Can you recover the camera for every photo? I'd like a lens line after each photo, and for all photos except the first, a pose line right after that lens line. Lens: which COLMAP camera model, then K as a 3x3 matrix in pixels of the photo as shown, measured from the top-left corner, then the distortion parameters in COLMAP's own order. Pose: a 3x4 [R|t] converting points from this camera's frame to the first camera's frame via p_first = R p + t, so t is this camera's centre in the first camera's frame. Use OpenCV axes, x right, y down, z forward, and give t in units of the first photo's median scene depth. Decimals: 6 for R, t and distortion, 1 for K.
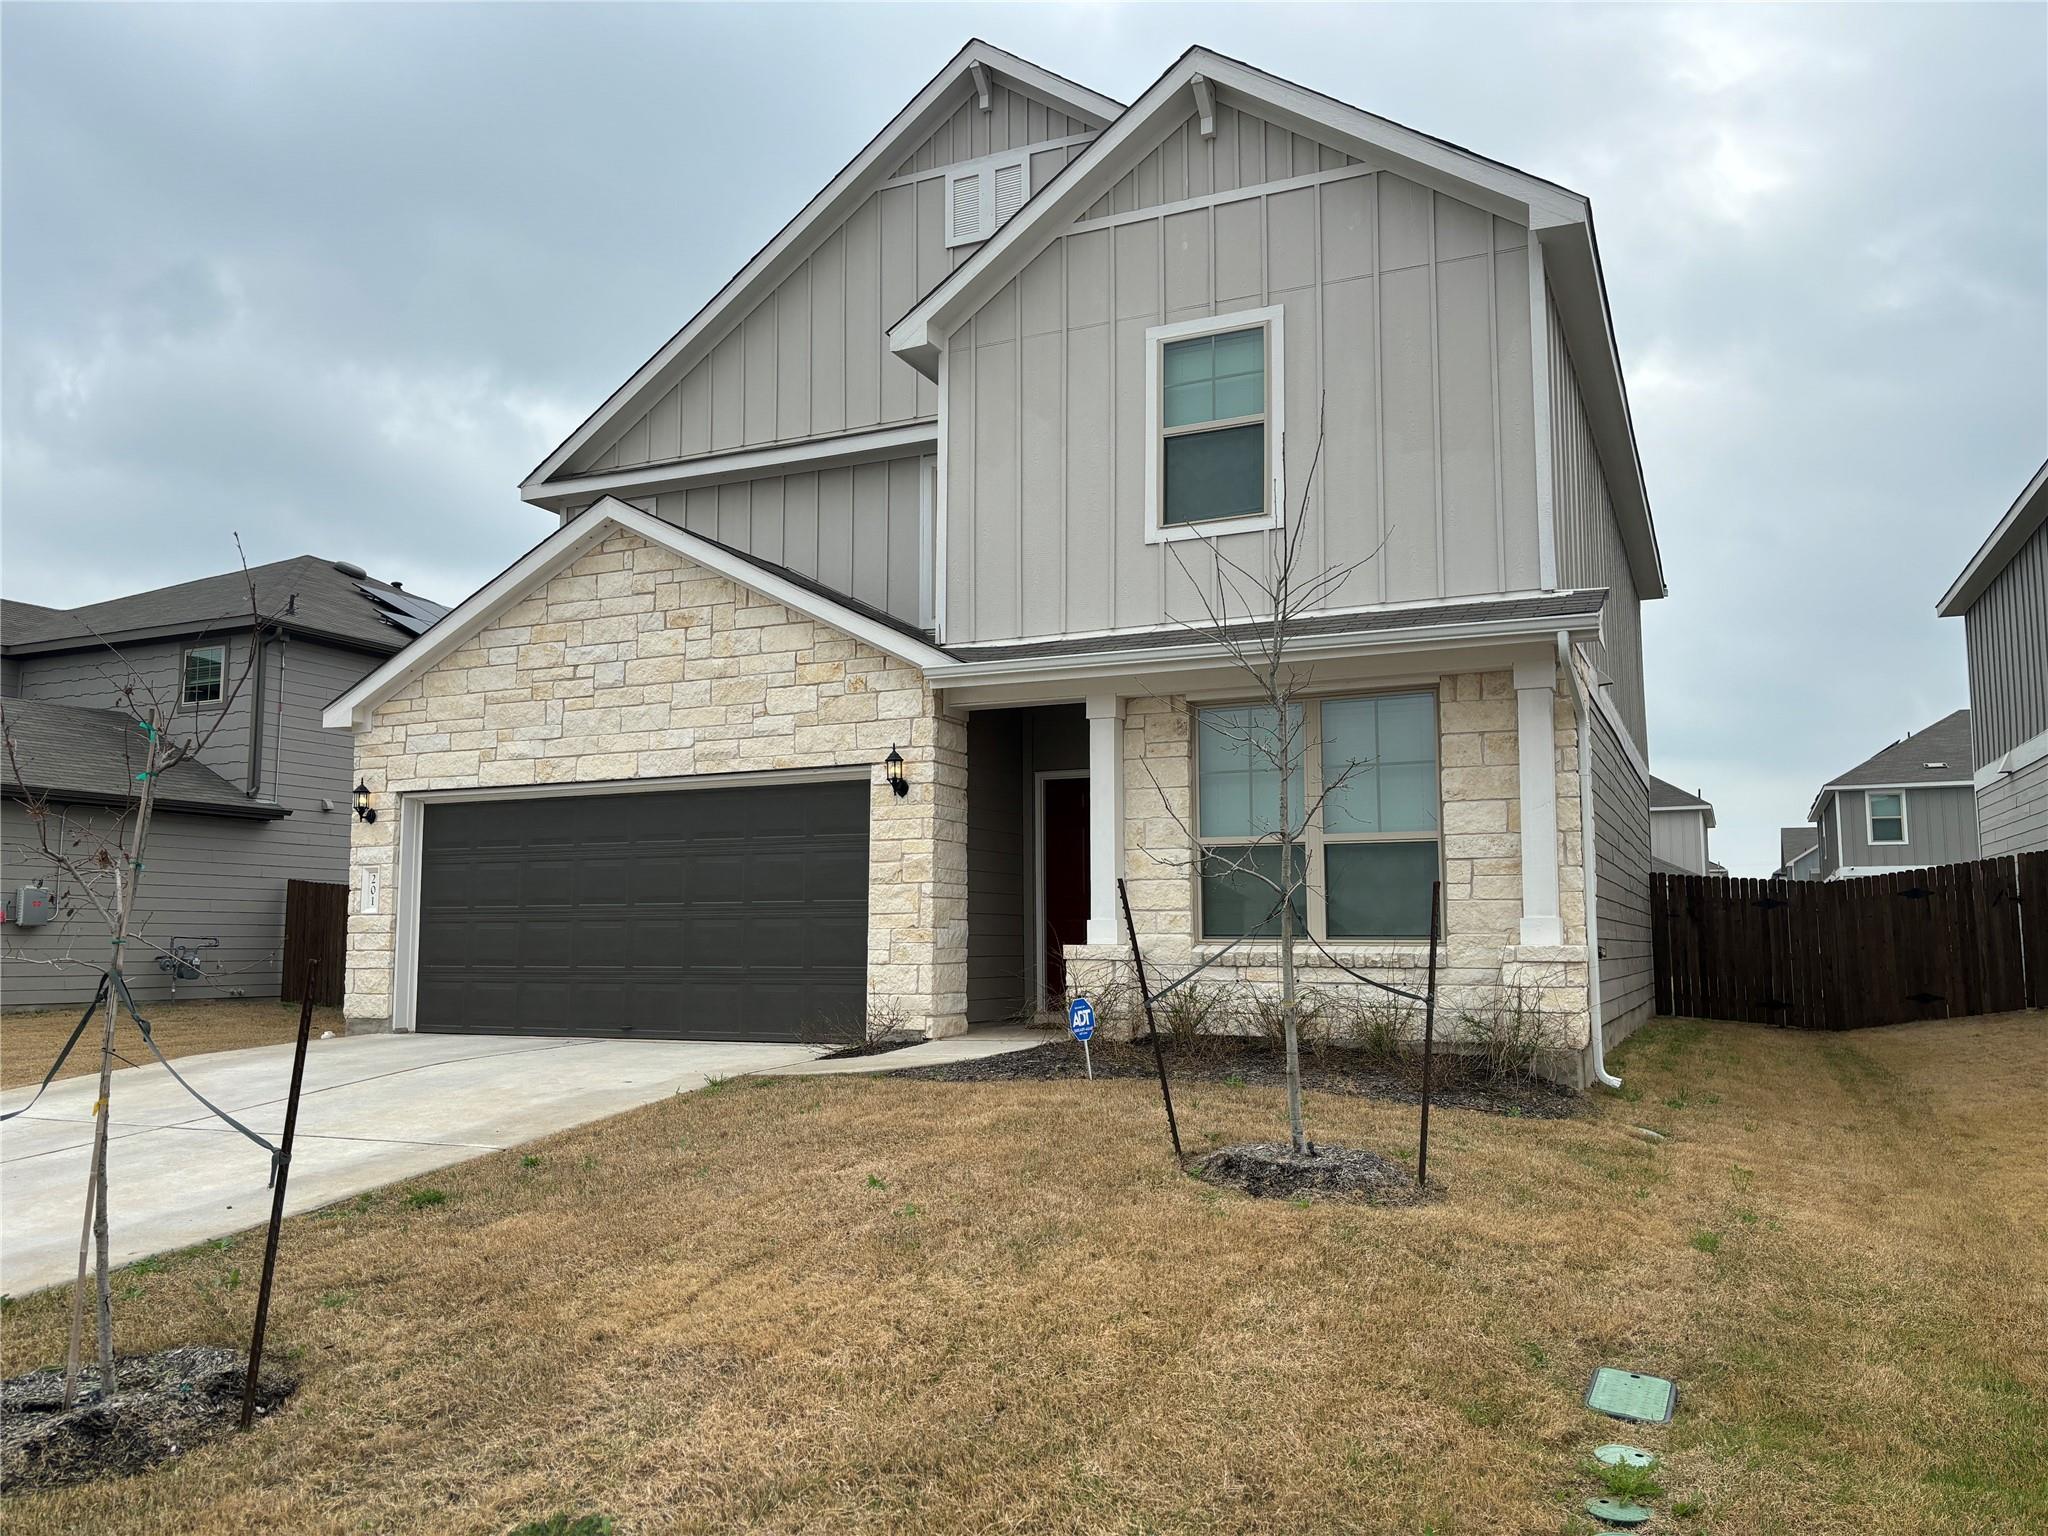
lens RADIAL K [[1529.5, 0, 1024.0], [0, 1529.5, 768.0], [0, 0, 1]] dist [0.149602, -0.220760]
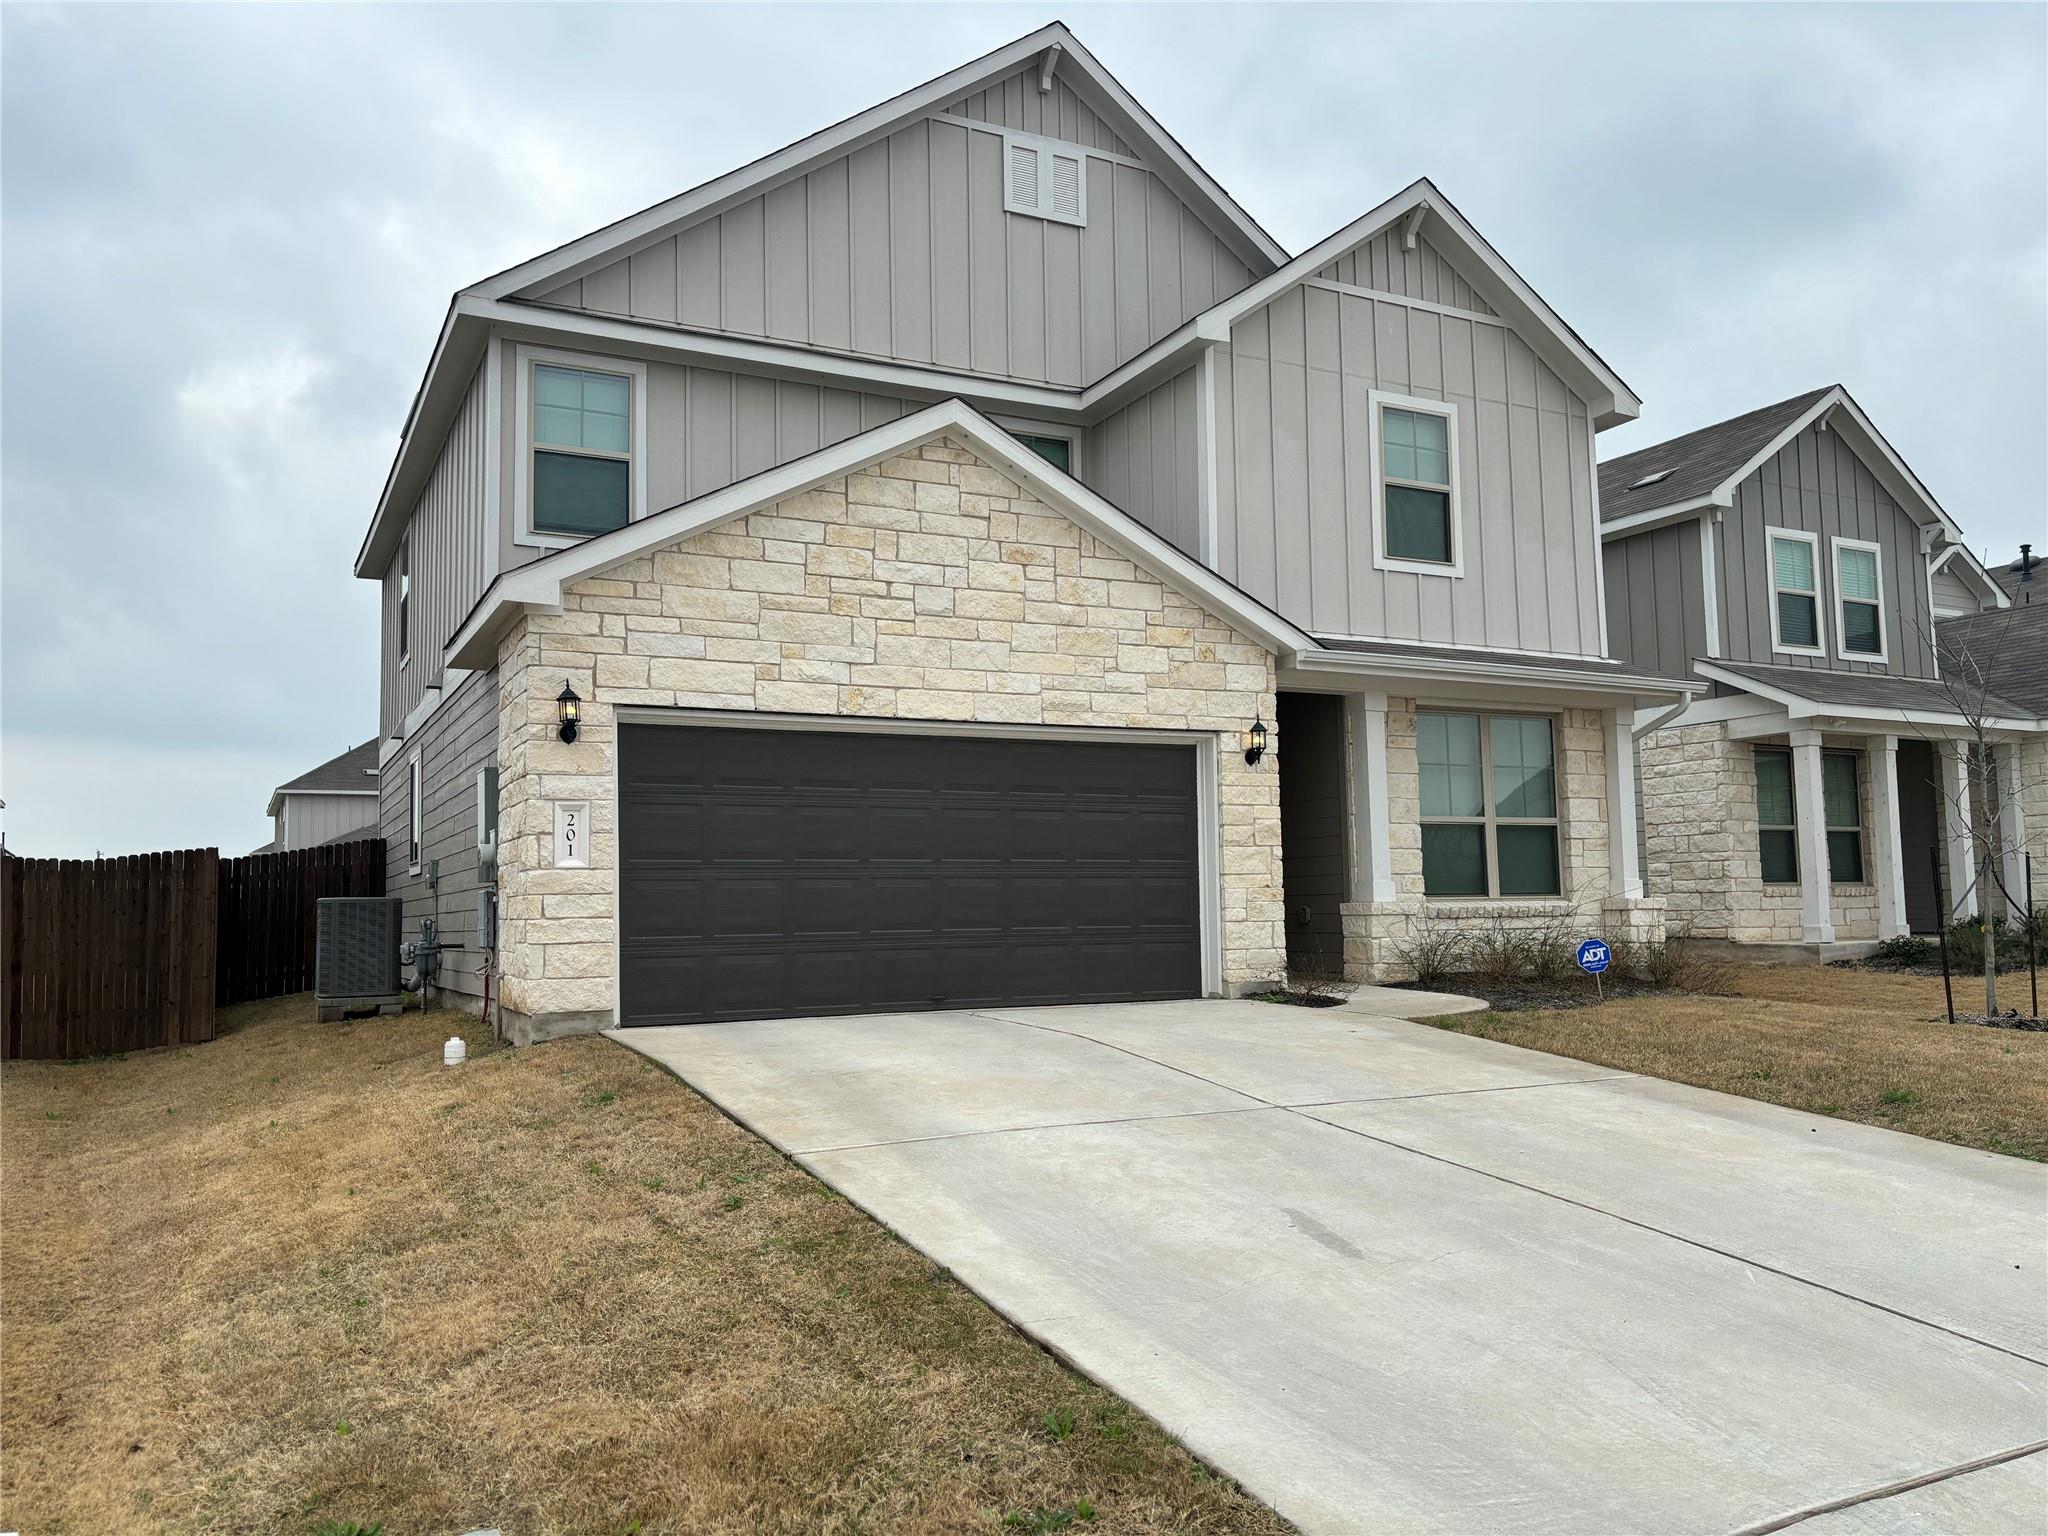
lens RADIAL K [[1529.5, 0, 1024.0], [0, 1529.5, 768.0], [0, 0, 1]] dist [0.149602, -0.220760]
pose [[0.612971, 0.067016, 0.787258, -0.996558], [-0.070309, 0.997070, -0.030133, 0.062704], [-0.786971, -0.036881, 0.615886, 0.453282]]
